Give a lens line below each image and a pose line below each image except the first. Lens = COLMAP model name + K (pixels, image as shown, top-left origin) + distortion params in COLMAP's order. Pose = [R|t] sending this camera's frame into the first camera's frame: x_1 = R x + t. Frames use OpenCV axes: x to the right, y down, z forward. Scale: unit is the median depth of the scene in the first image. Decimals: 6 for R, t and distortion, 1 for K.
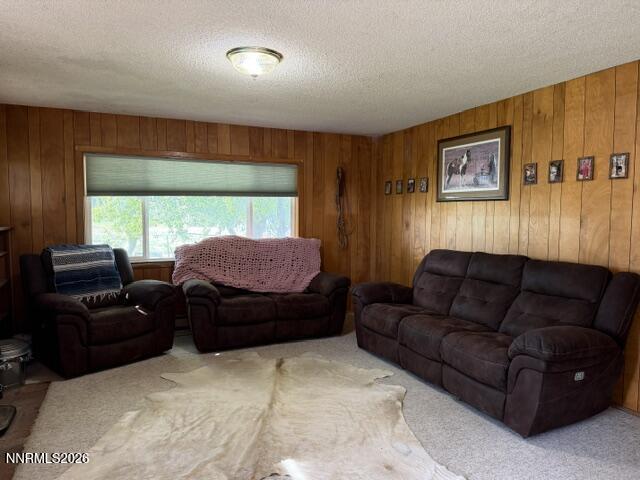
lens RADIAL K [[453.5, 0, 320.2], [0, 453.5, 240.8], [0, 0, 1]] dist [0.055989, -0.062713]
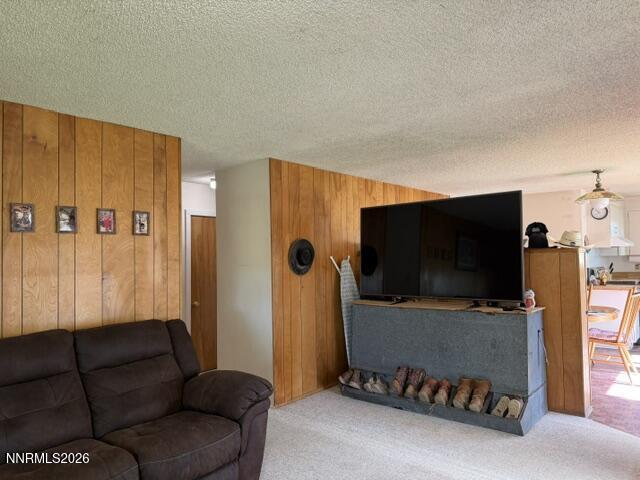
lens RADIAL K [[453.5, 0, 318.6], [0, 453.5, 238.5], [0, 0, 1]] dist [0.055989, -0.062713]
pose [[-0.429186, 0.045491, 0.902070, -0.451931], [0.078304, 0.996845, -0.013016, -0.078578], [-0.899816, 0.065049, -0.431394, 1.044321]]
